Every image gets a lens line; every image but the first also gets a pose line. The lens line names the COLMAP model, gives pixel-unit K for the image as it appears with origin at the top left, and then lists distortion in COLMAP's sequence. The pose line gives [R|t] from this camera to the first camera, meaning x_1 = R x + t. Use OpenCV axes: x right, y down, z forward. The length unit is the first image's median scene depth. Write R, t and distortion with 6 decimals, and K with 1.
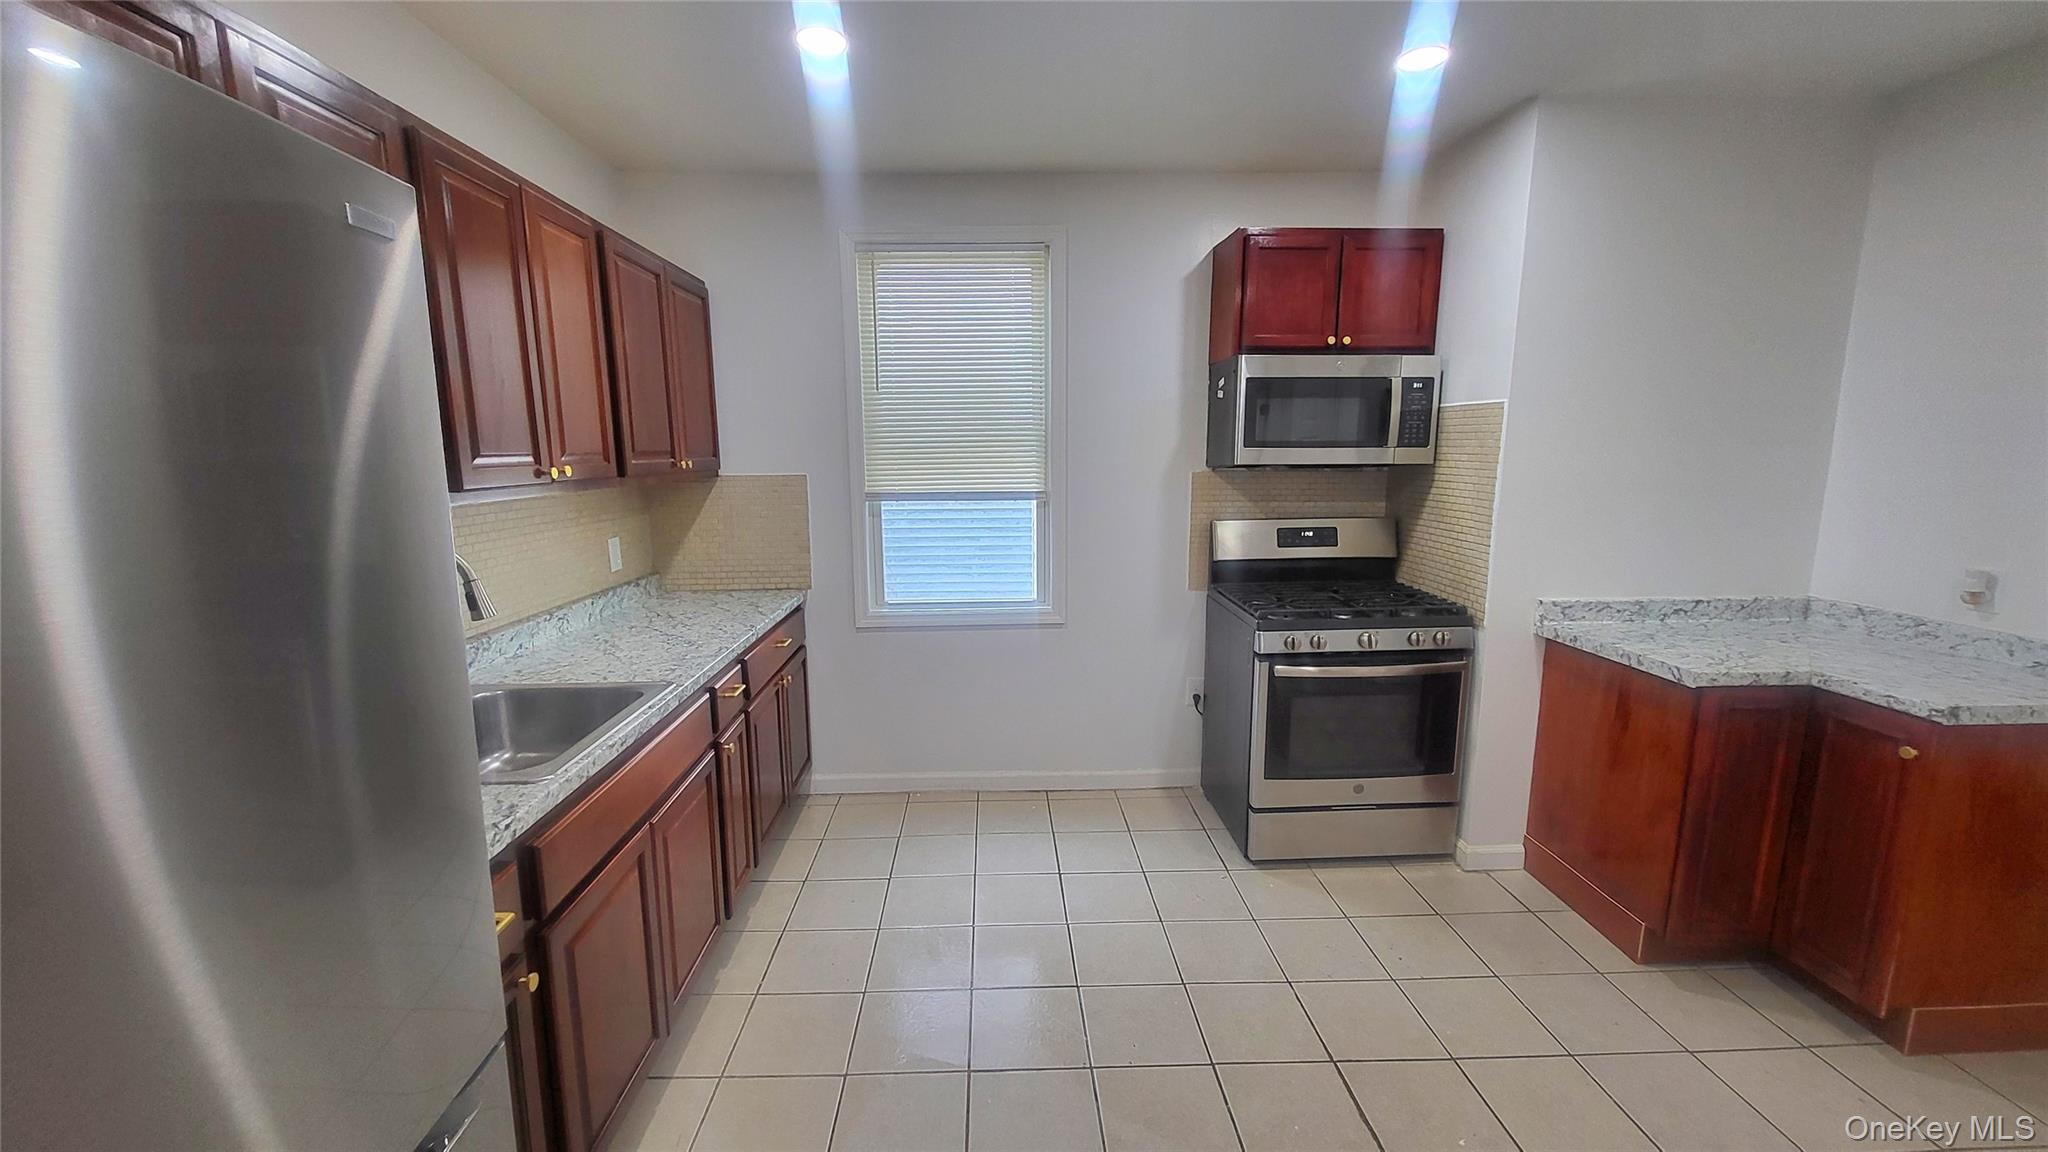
lens RADIAL K [[800.6, 0, 1013.2], [0, 800.6, 577.8], [0, 0, 1]] dist [0.001333, 0.000096]
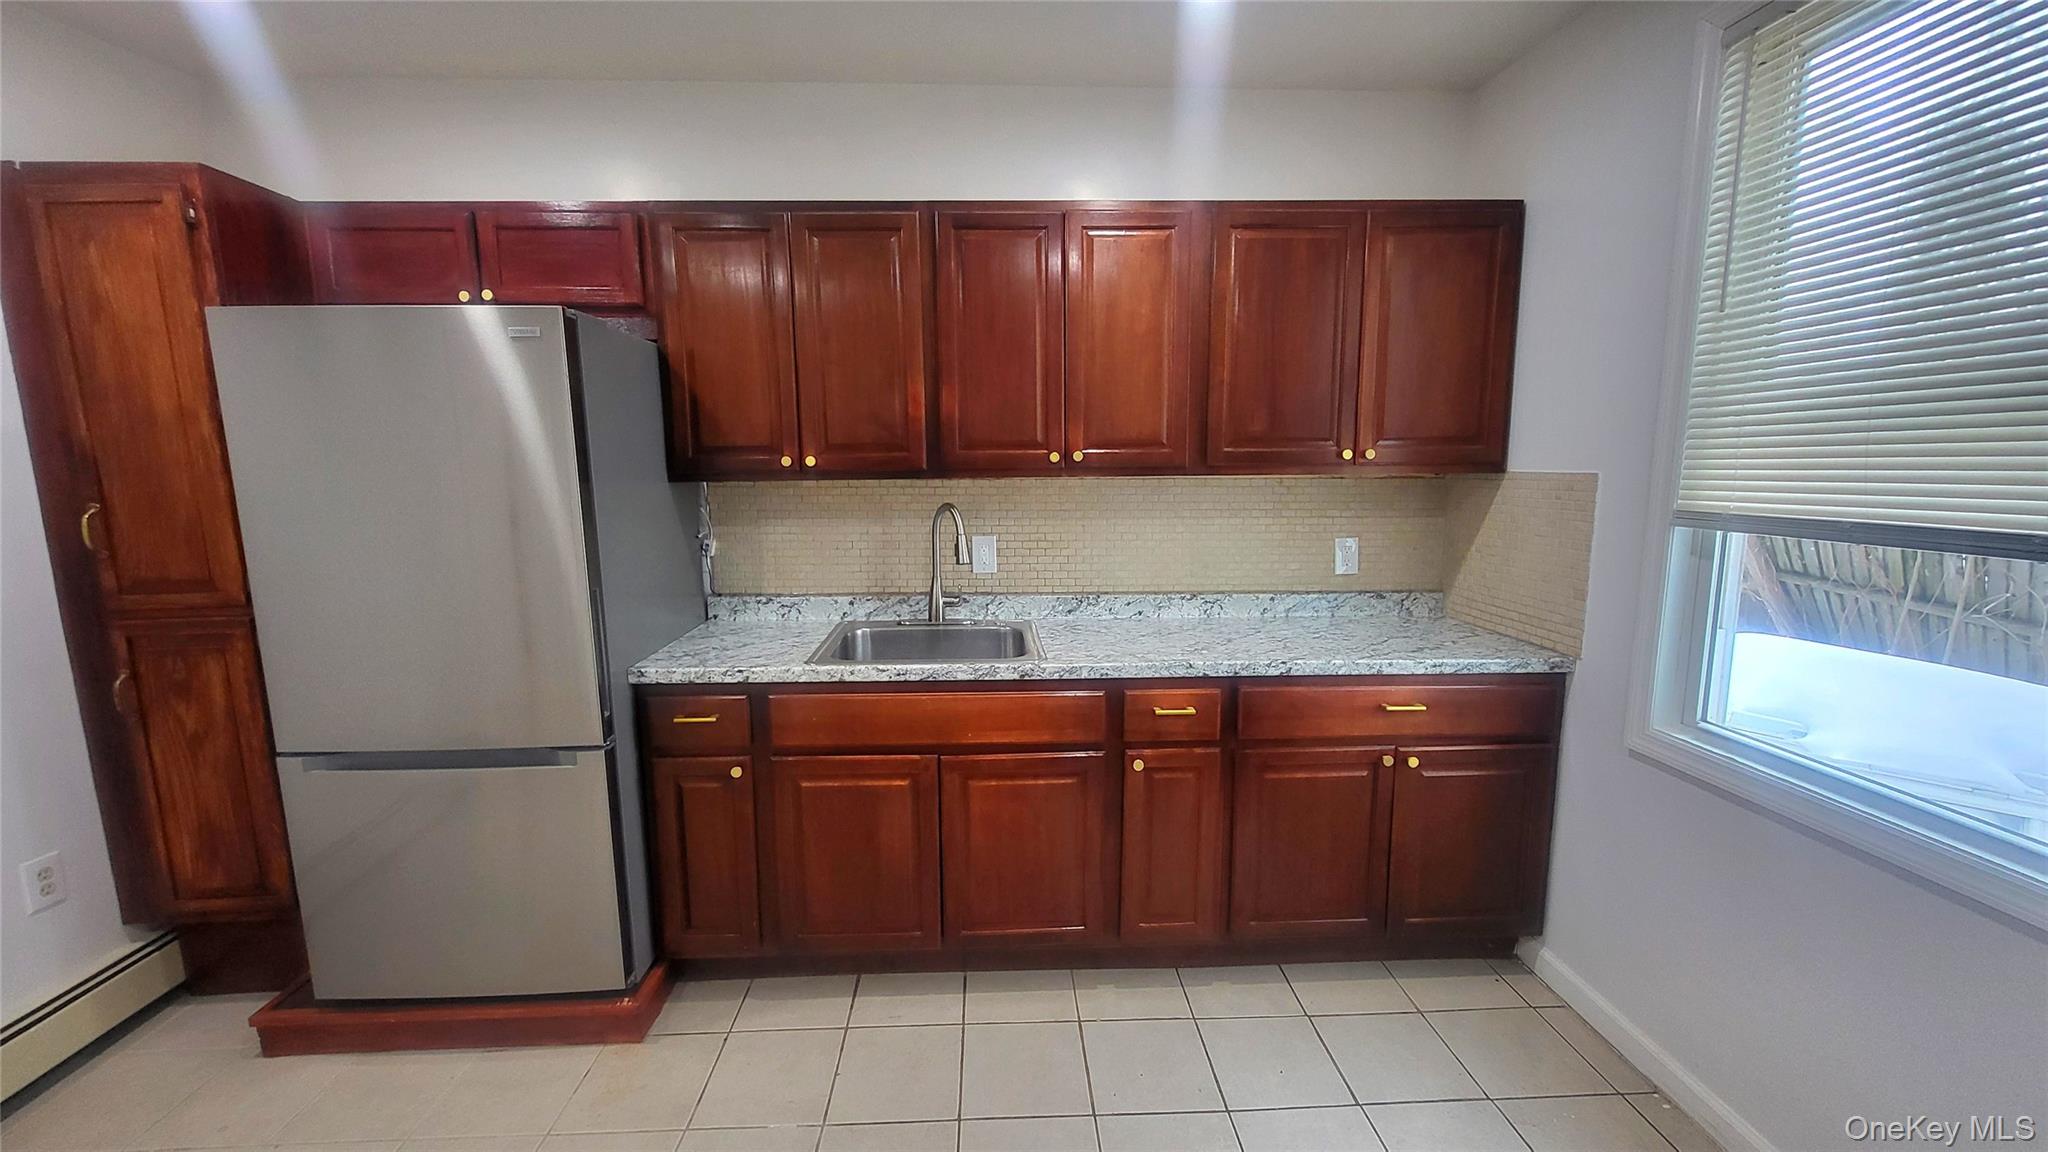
lens RADIAL K [[785.2, 0, 1012.6], [0, 785.2, 577.8], [0, 0, 1]] dist [0.000673, 0.000059]
pose [[0.002092, 0.151027, -0.988527, 0.341389], [-0.152889, 0.976956, 0.148936, -0.072496], [0.988241, 0.150824, 0.025134, 0.559081]]
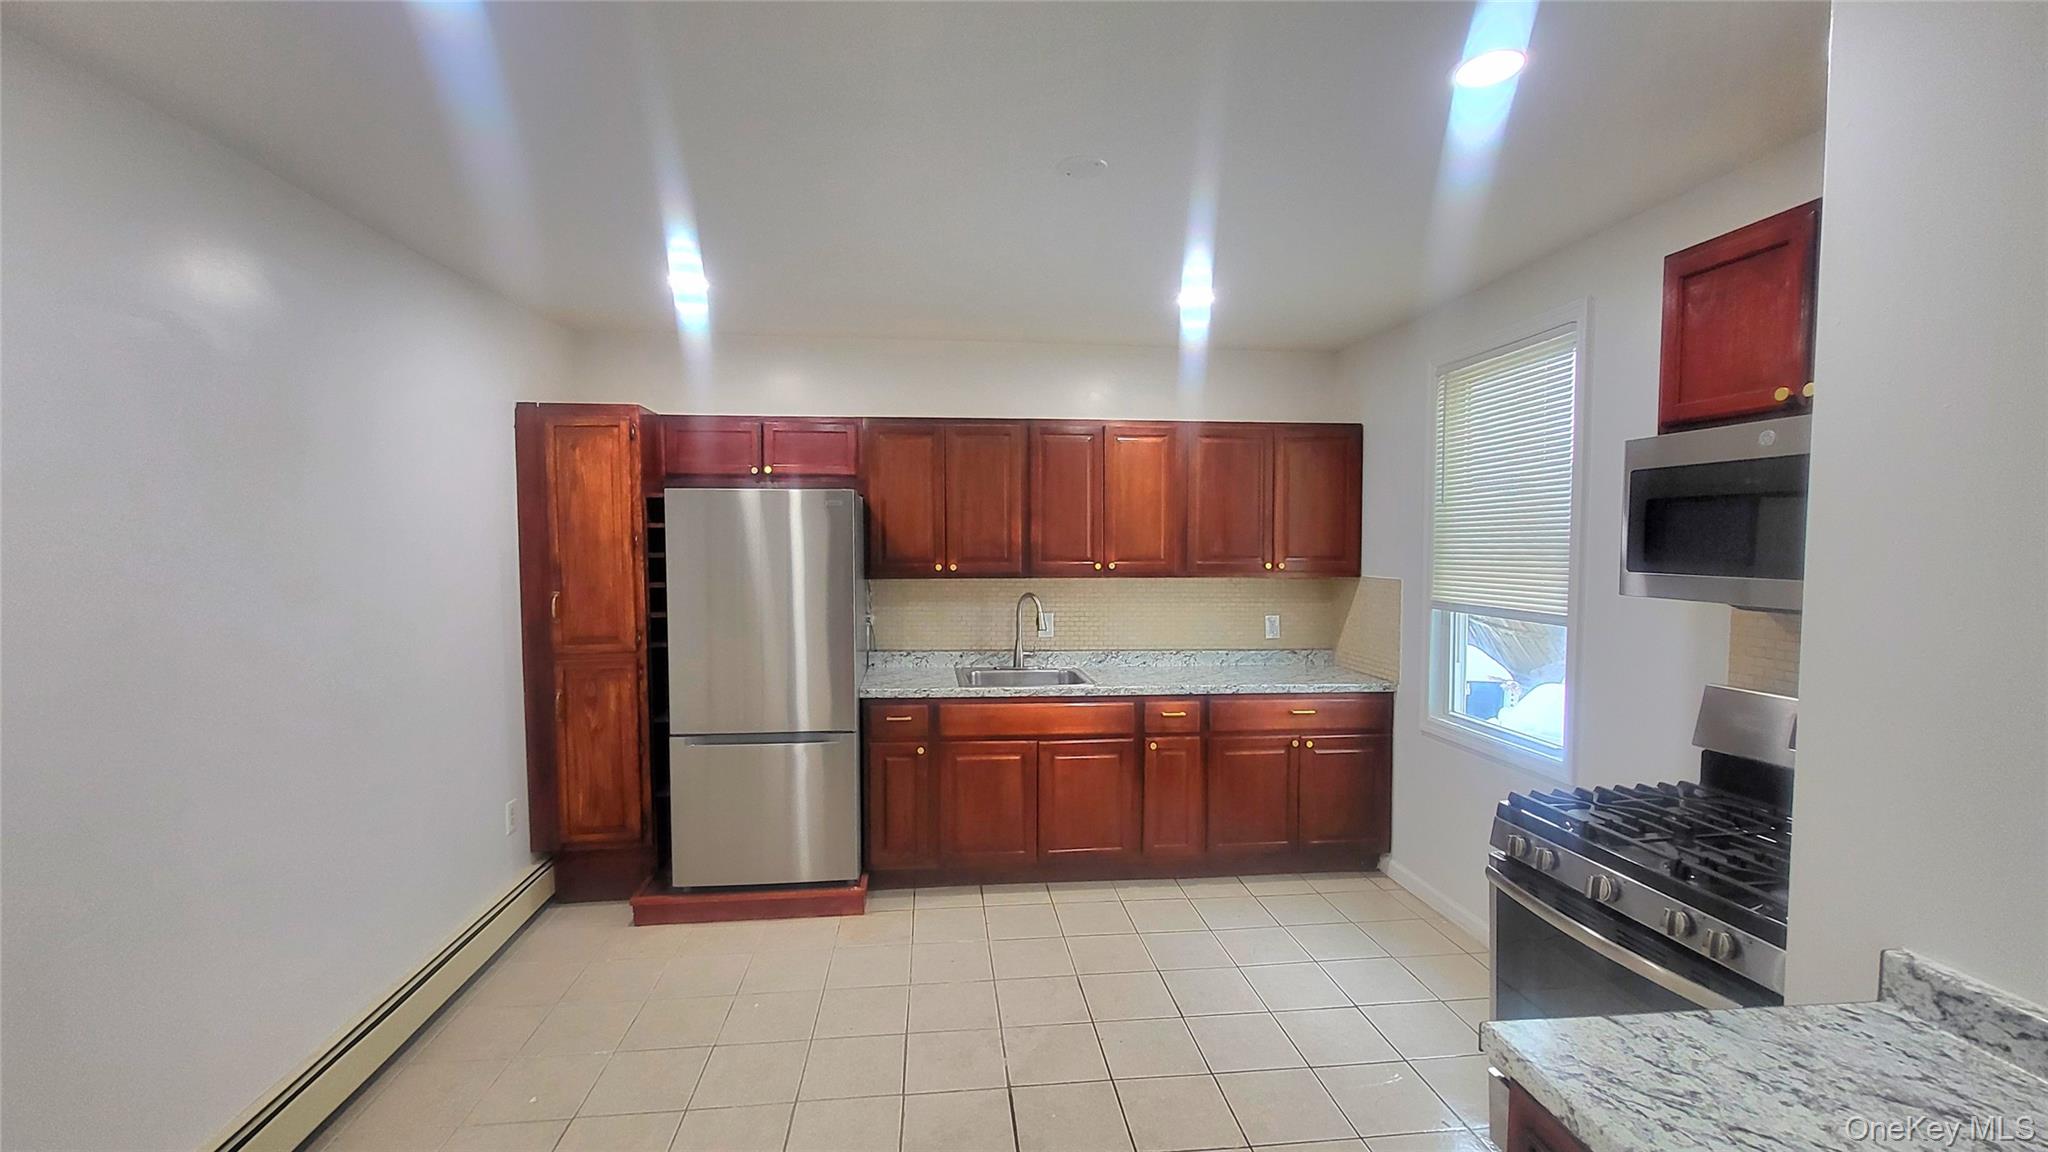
lens RADIAL K [[800.6, 0, 1013.2], [0, 800.6, 577.8], [0, 0, 1]] dist [0.001333, 0.000096]
pose [[0.061256, 0.049216, -0.996908, 0.813082], [-0.162809, 0.985900, 0.038669, -0.087430], [0.984754, 0.159937, 0.068405, 0.396496]]
